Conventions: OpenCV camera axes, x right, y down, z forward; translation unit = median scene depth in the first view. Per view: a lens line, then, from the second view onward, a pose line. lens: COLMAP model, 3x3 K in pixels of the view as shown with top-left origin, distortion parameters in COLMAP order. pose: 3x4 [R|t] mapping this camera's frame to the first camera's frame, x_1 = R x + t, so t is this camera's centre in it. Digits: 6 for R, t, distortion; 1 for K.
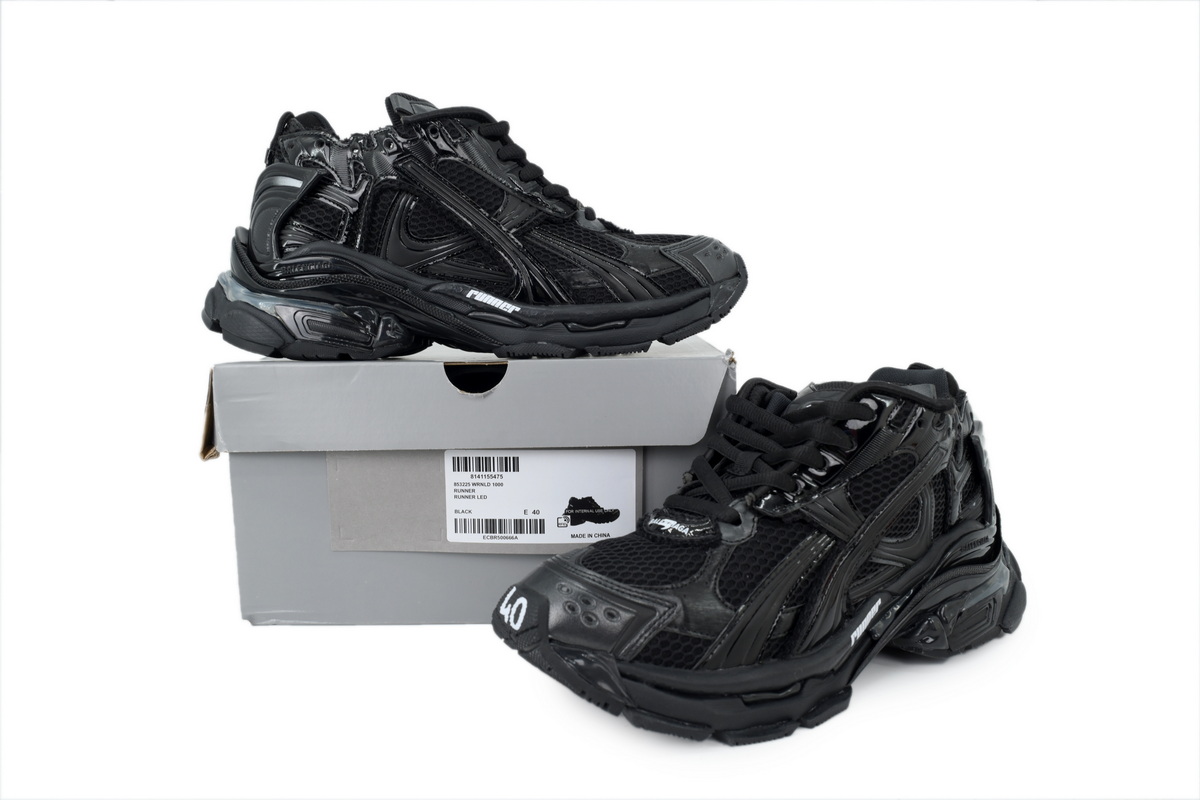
lens RADIAL K [[958.0, 0, 602.0], [0, 958.0, 401.9], [0, 0, 1]] dist [-0.001661, -0.000580]
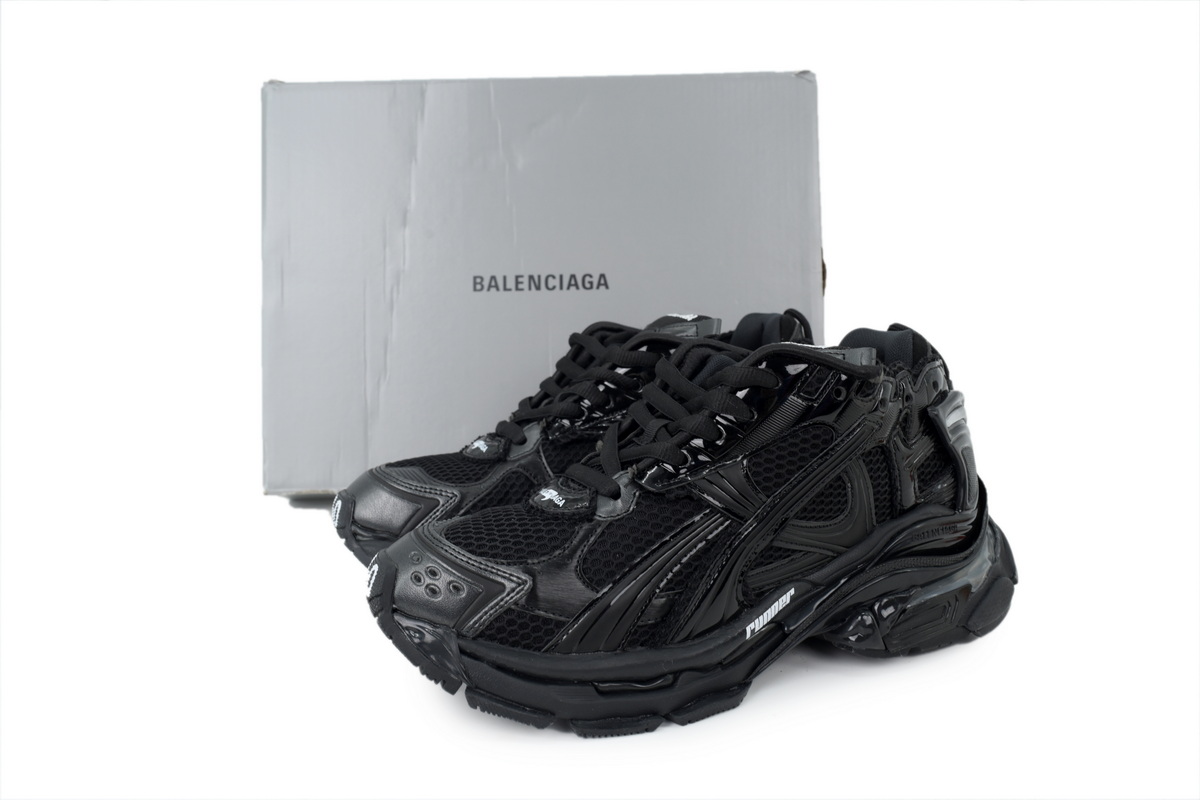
lens RADIAL K [[958.0, 0, 598.4], [0, 958.0, 398.5], [0, 0, 1]] dist [-0.001661, -0.000580]
pose [[0.976976, 0.021305, -0.212281, 0.315807], [-0.013083, 0.999112, 0.040058, -0.004574], [0.212946, -0.036359, 0.976387, 0.102201]]
